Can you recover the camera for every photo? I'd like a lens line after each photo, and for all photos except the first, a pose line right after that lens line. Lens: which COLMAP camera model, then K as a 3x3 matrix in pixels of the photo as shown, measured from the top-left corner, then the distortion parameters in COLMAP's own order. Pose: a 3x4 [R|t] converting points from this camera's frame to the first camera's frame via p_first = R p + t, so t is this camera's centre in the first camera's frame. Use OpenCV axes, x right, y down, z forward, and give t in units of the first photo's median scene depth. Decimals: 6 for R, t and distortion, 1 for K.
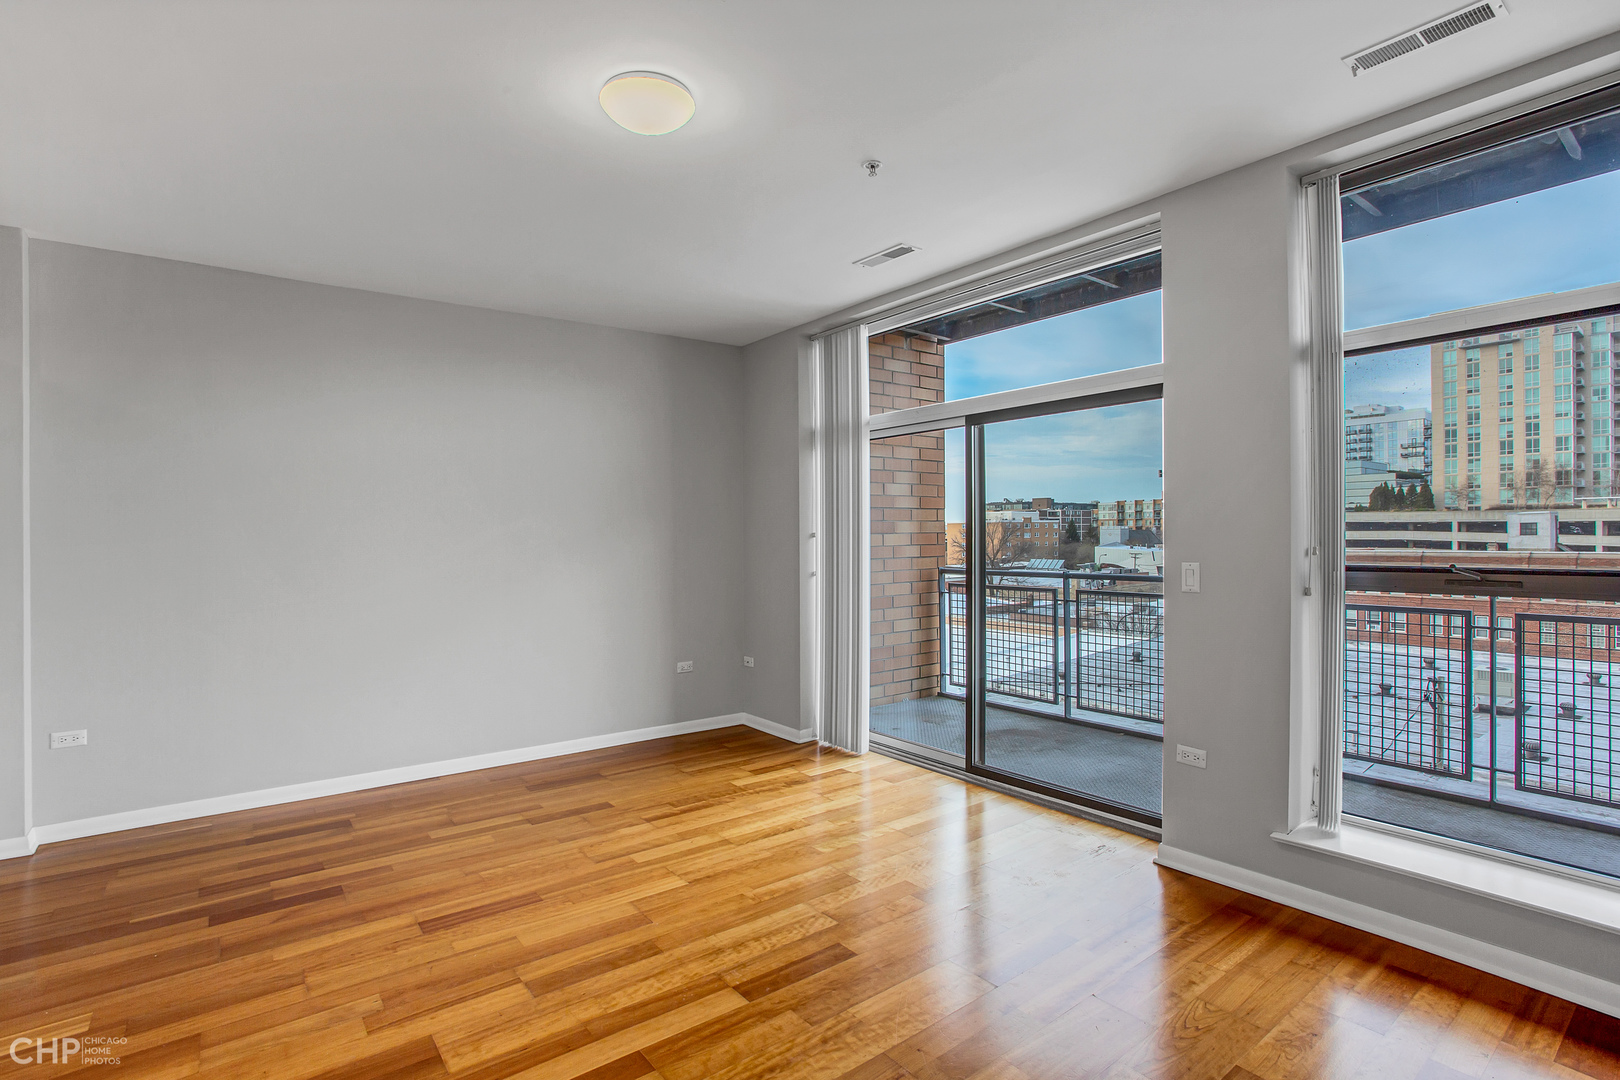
lens RADIAL K [[773.3, 0, 801.3], [0, 773.3, 540.2], [0, 0, 1]] dist [-0.065540, 0.023031]
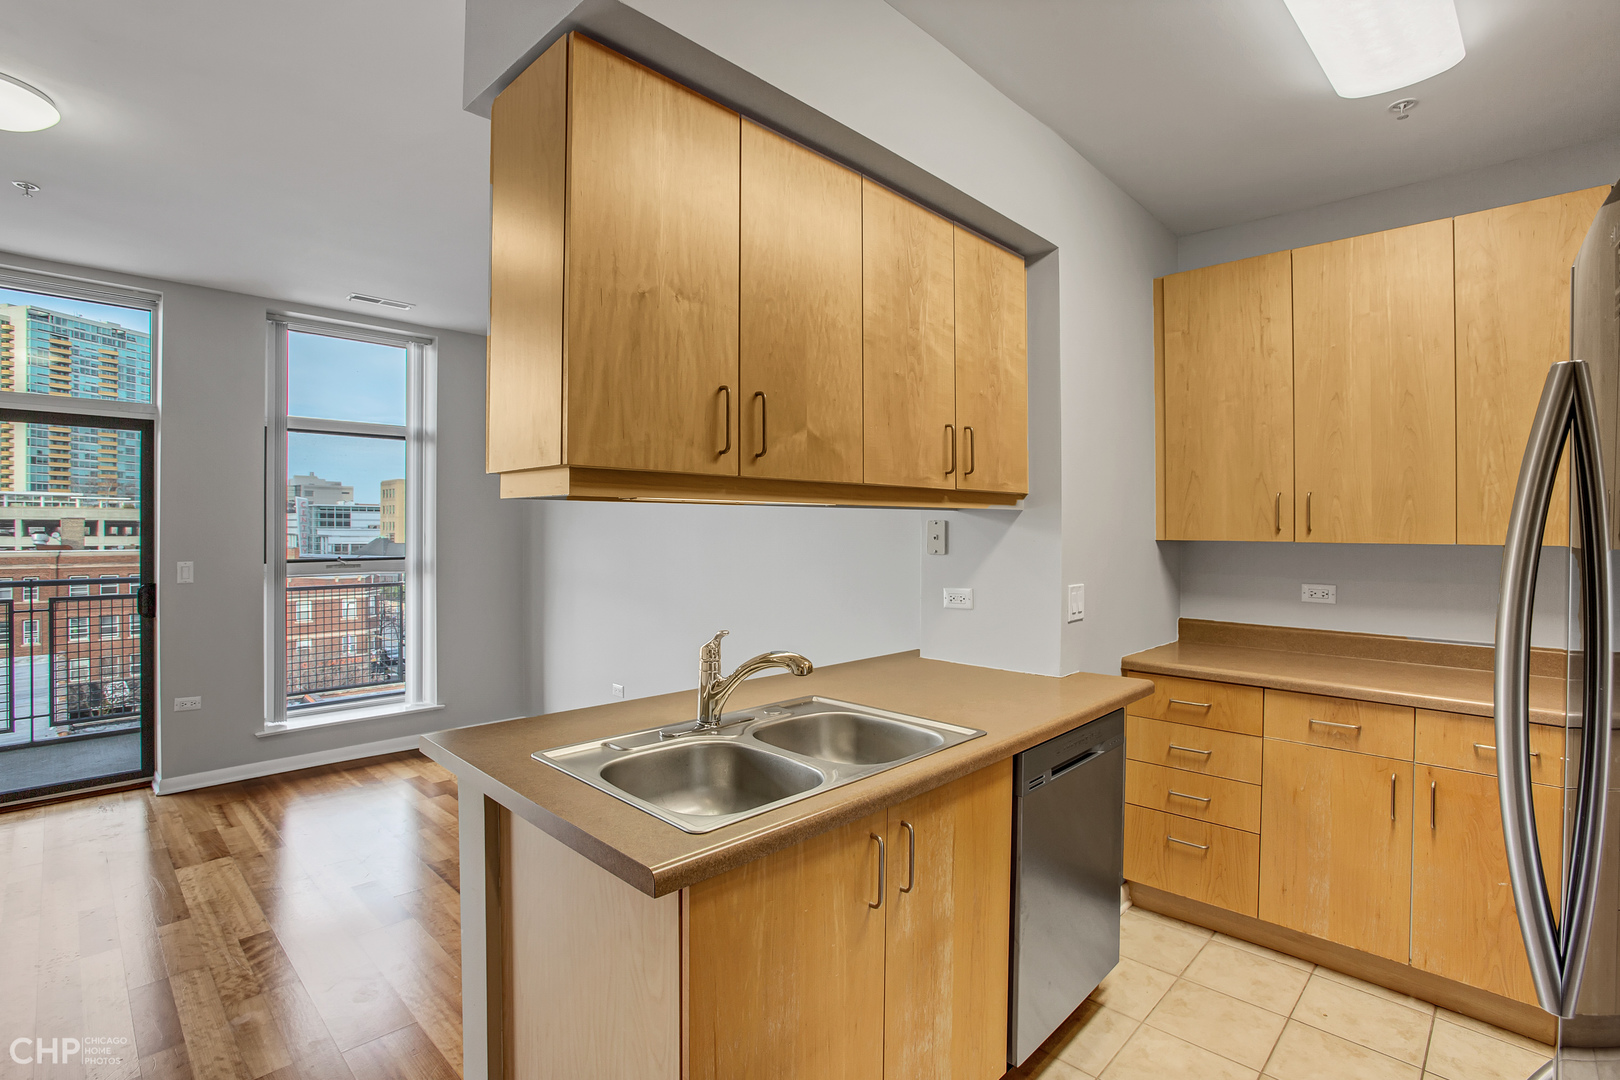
lens RADIAL K [[773.3, 0, 826.9], [0, 773.3, 526.1], [0, 0, 1]] dist [-0.065540, 0.023031]
pose [[-0.155843, 0.009364, 0.987737, -0.814699], [0.005049, 0.999950, -0.008683, -0.014783], [-0.987769, 0.003634, -0.155882, 0.050708]]
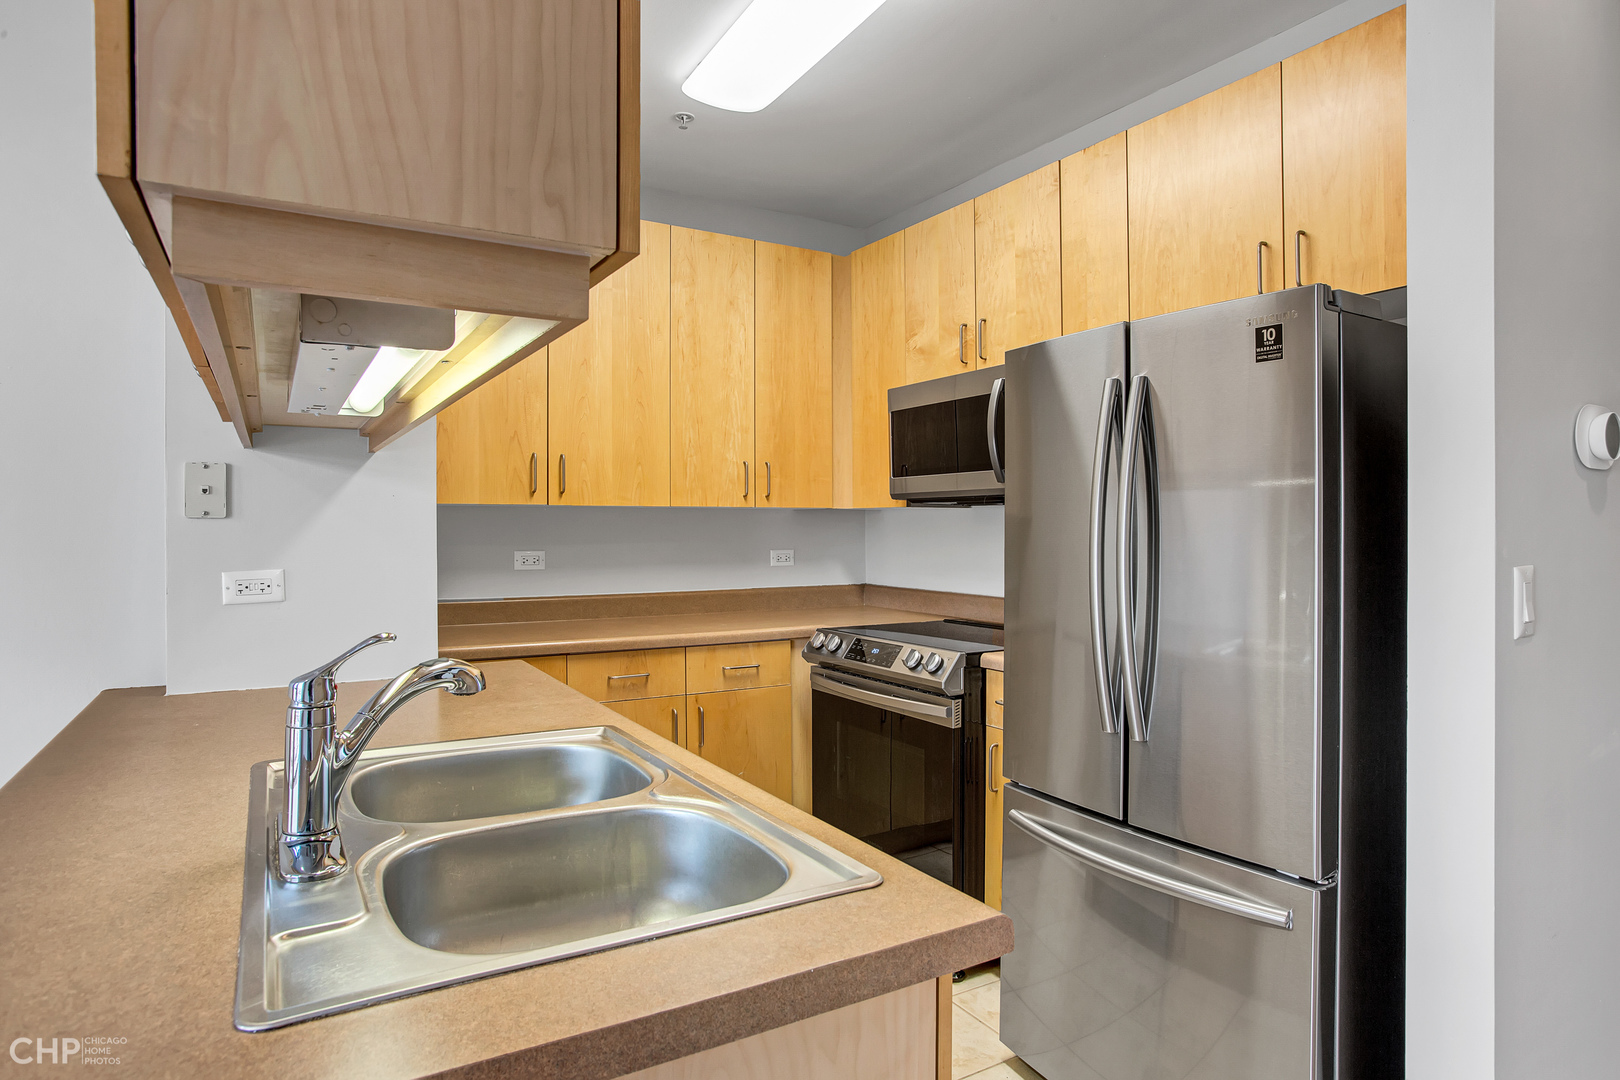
lens RADIAL K [[904.2, 0, 819.5], [0, 904.2, 526.0], [0, 0, 1]] dist [-0.047357, 0.010529]
pose [[-0.994599, 0.007760, 0.103501, -0.497292], [0.009072, 0.999884, 0.012212, 0.008600], [-0.103395, 0.013085, -0.994554, 0.306882]]
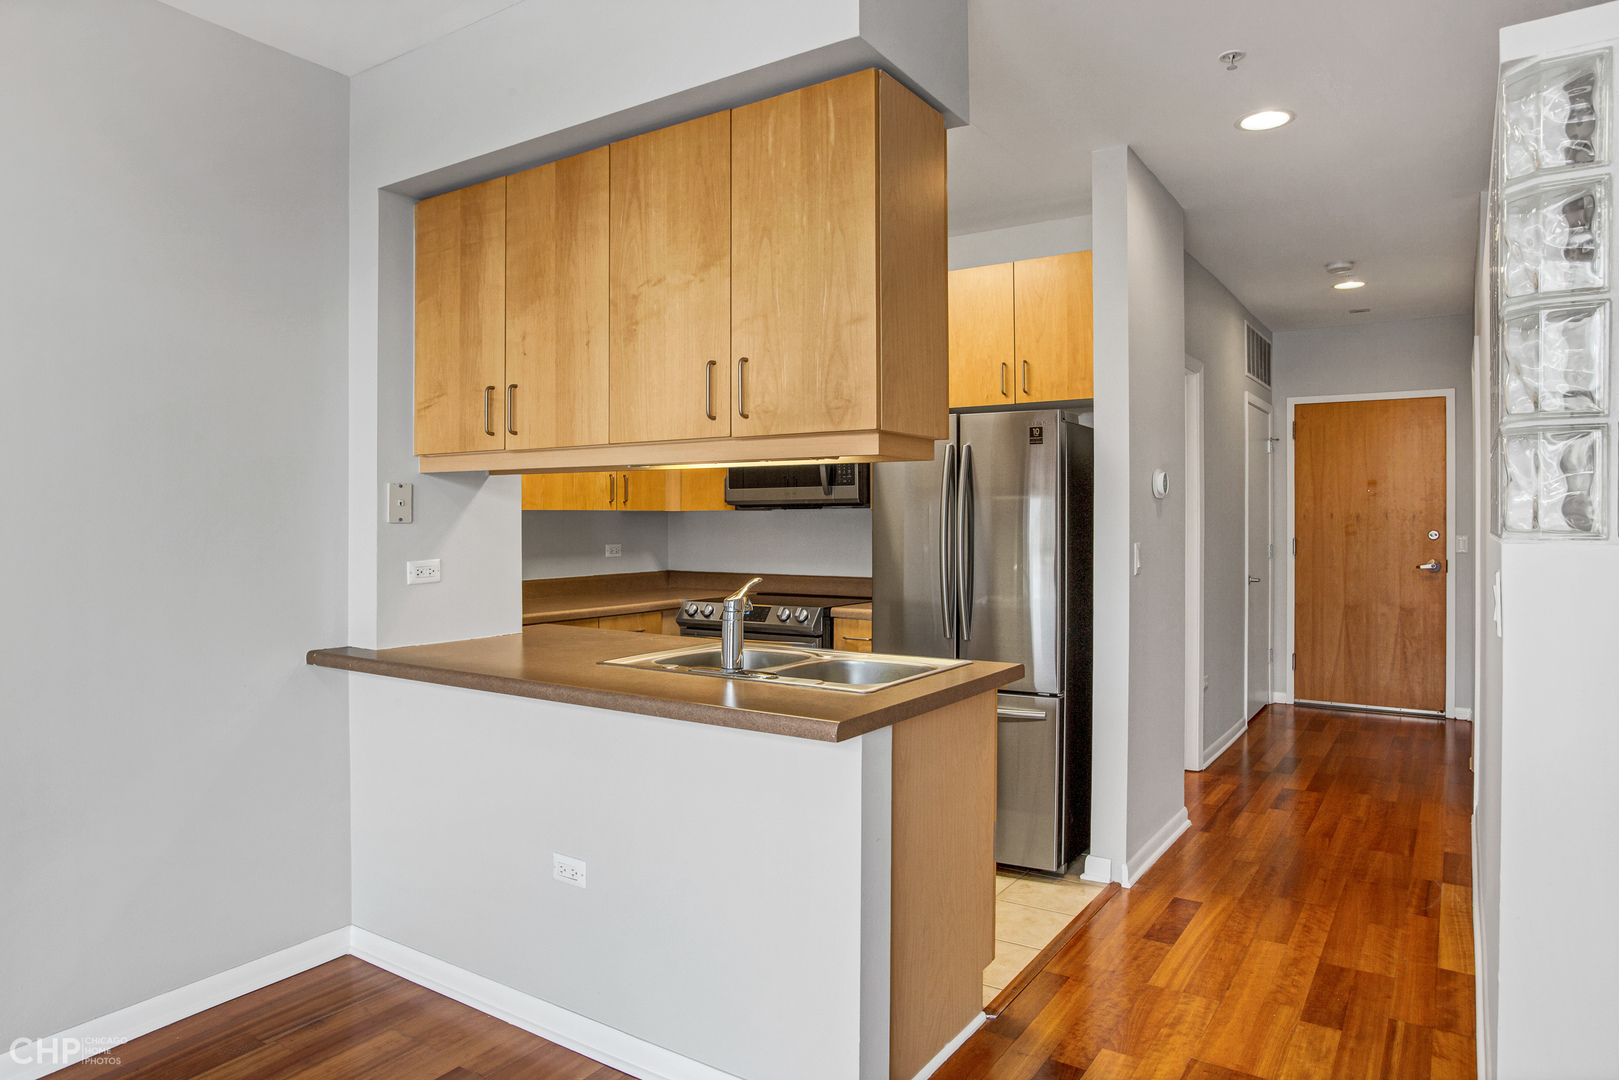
lens RADIAL K [[963.5, 0, 837.6], [0, 963.5, 512.5], [0, 0, 1]] dist [-0.048129, 0.013518]
pose [[-0.939321, 0.011124, -0.342860, -0.155432], [0.009619, 0.999935, 0.006090, -0.003039], [0.342905, 0.002422, -0.939367, 0.687130]]
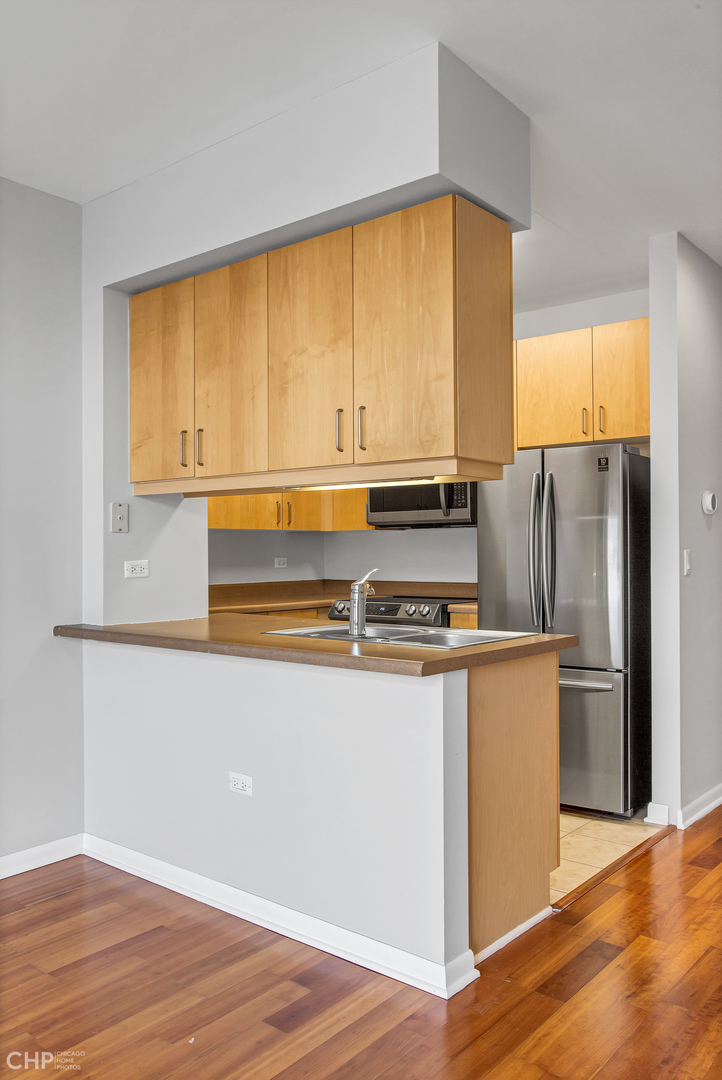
lens RADIAL K [[834.7, 0, 393.0], [0, 834.7, 549.5], [0, 0, 1]] dist [-0.036159, 0.004064]
pose [[-0.969982, 0.013916, -0.242779, -0.156901], [0.011178, 0.999857, 0.012654, 0.017898], [0.242921, 0.009561, -0.969999, 0.806812]]
